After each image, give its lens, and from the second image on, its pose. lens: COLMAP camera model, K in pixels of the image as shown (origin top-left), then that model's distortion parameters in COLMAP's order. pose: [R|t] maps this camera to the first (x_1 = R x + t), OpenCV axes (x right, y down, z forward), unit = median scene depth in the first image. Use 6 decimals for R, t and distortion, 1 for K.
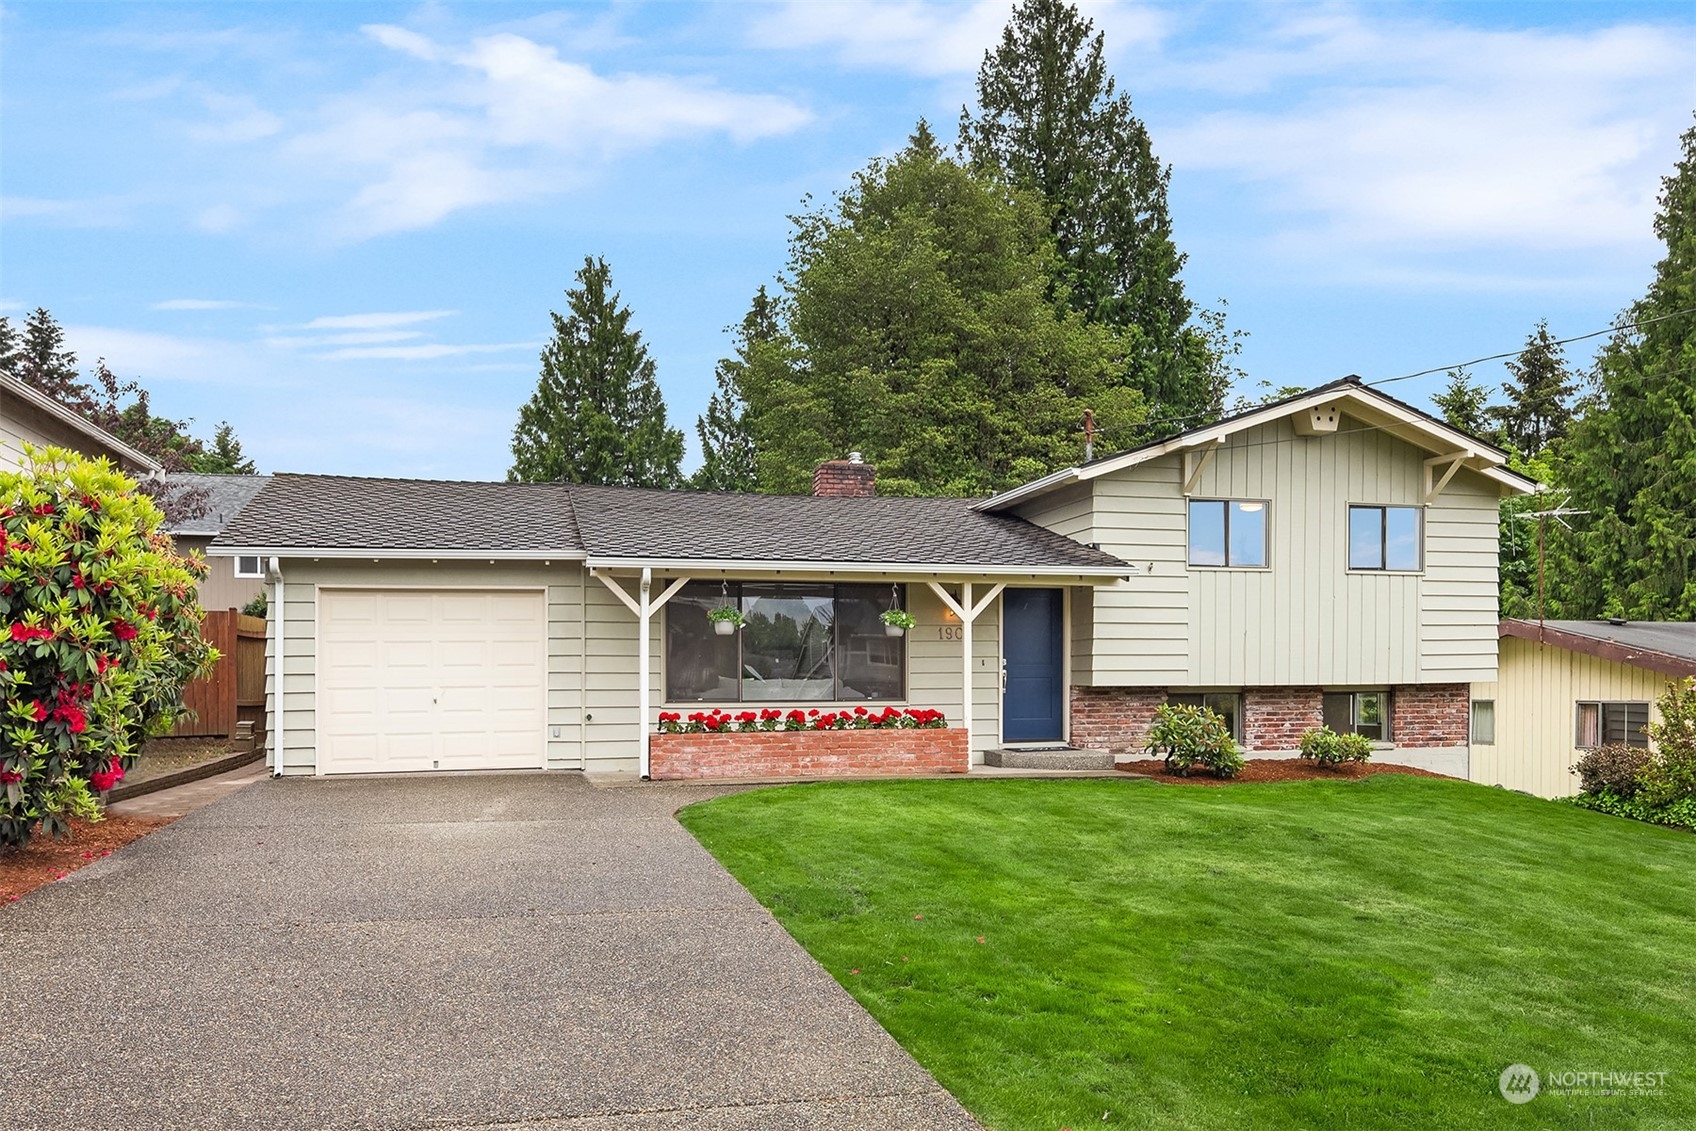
lens RADIAL K [[1014.9, 0, 859.8], [0, 1014.9, 491.9], [0, 0, 1]] dist [-0.000870, 0.000055]
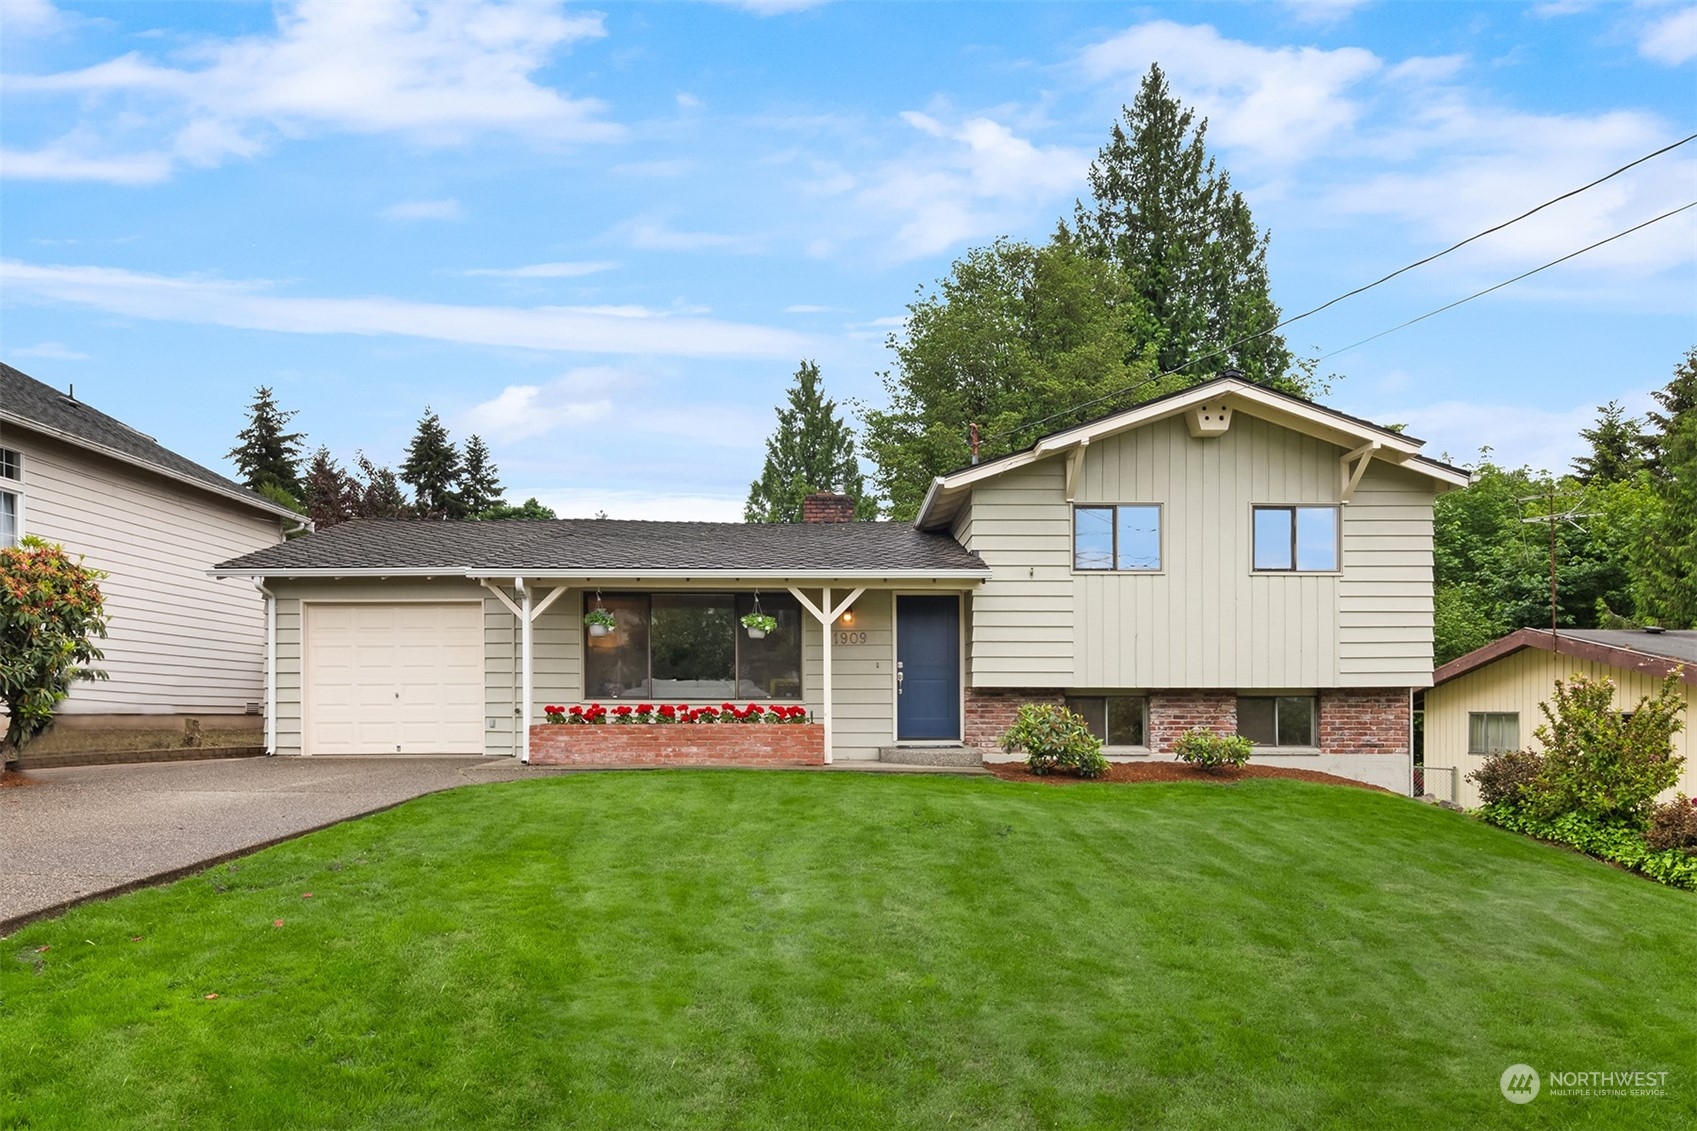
lens RADIAL K [[834.8, 0, 853.7], [0, 834.8, 549.8], [0, 0, 1]] dist [0.000099, -0.001696]
pose [[0.977832, -0.030327, -0.207183, 0.281928], [0.031689, 0.999492, 0.003260, 0.042489], [0.206979, -0.009753, 0.978297, 0.133221]]
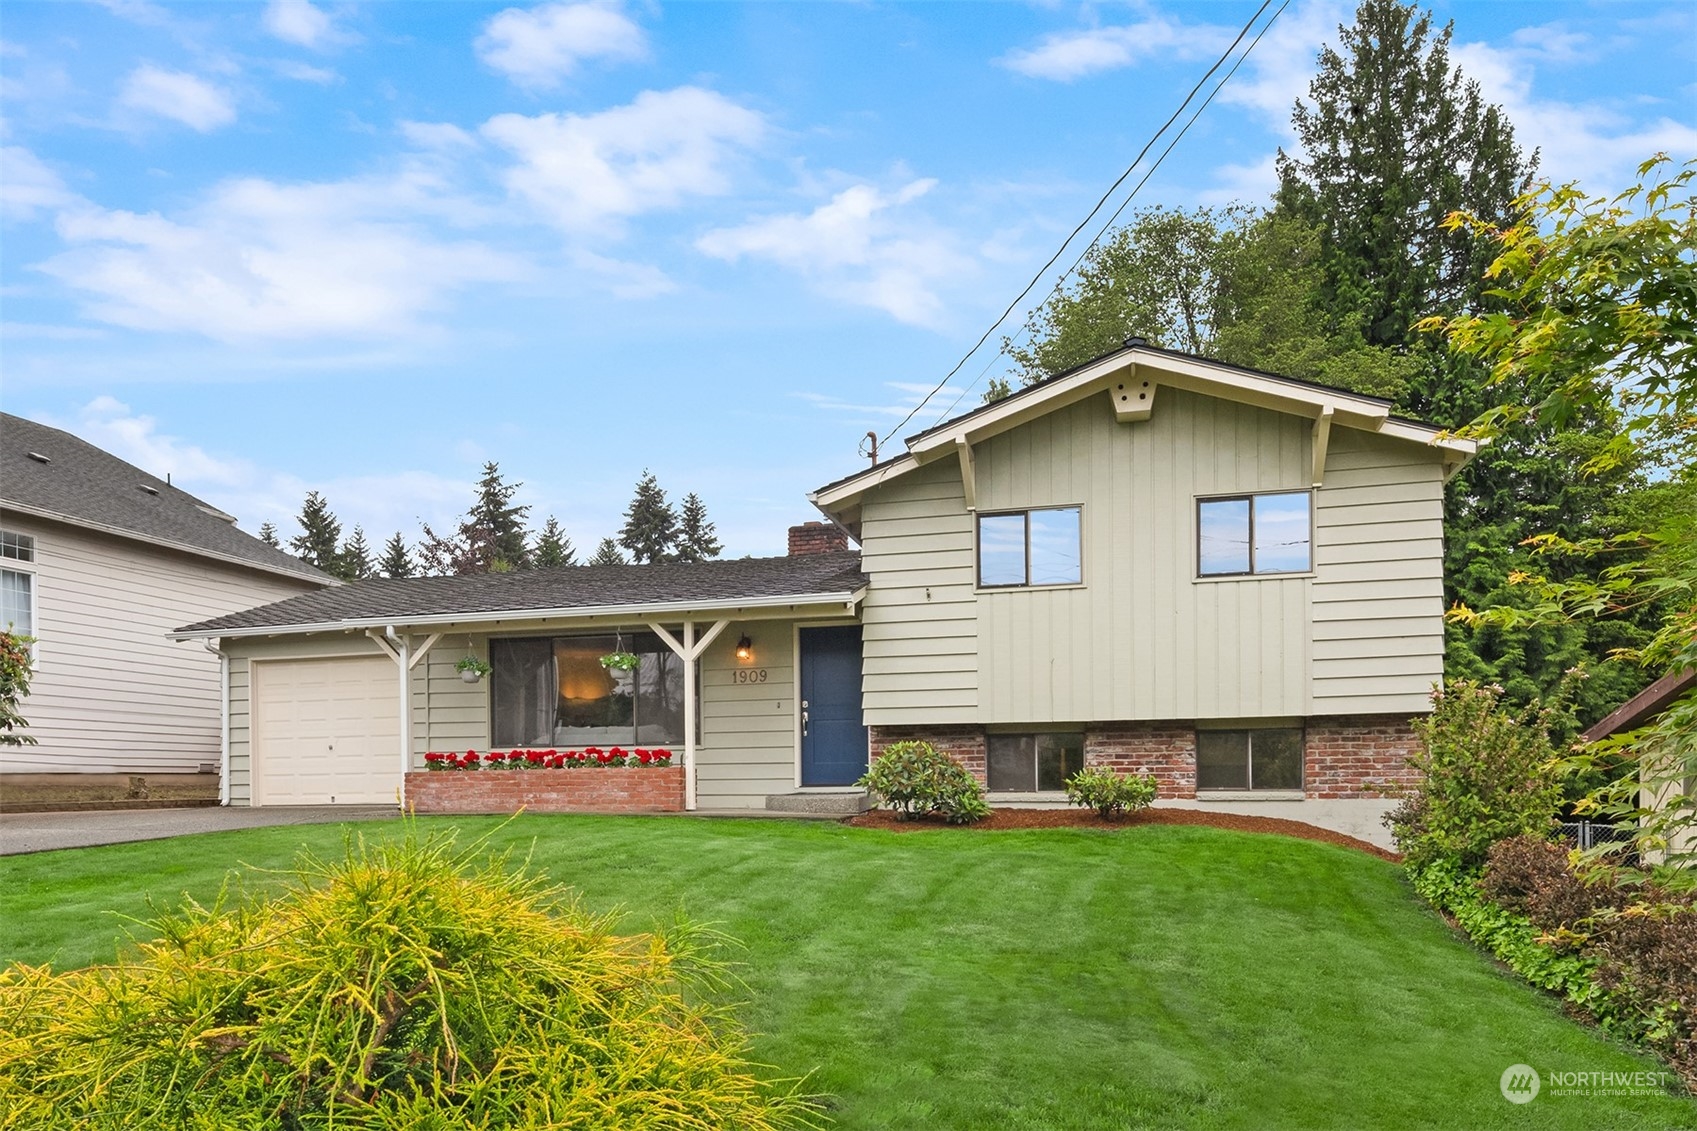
lens RADIAL K [[937.1, 0, 856.6], [0, 937.1, 597.3], [0, 0, 1]] dist [0.002869, 0.000787]
pose [[0.904617, -0.081668, -0.418328, 0.572999], [0.085845, 0.996269, -0.008859, 0.078979], [0.417490, -0.027897, 0.908253, 0.213850]]
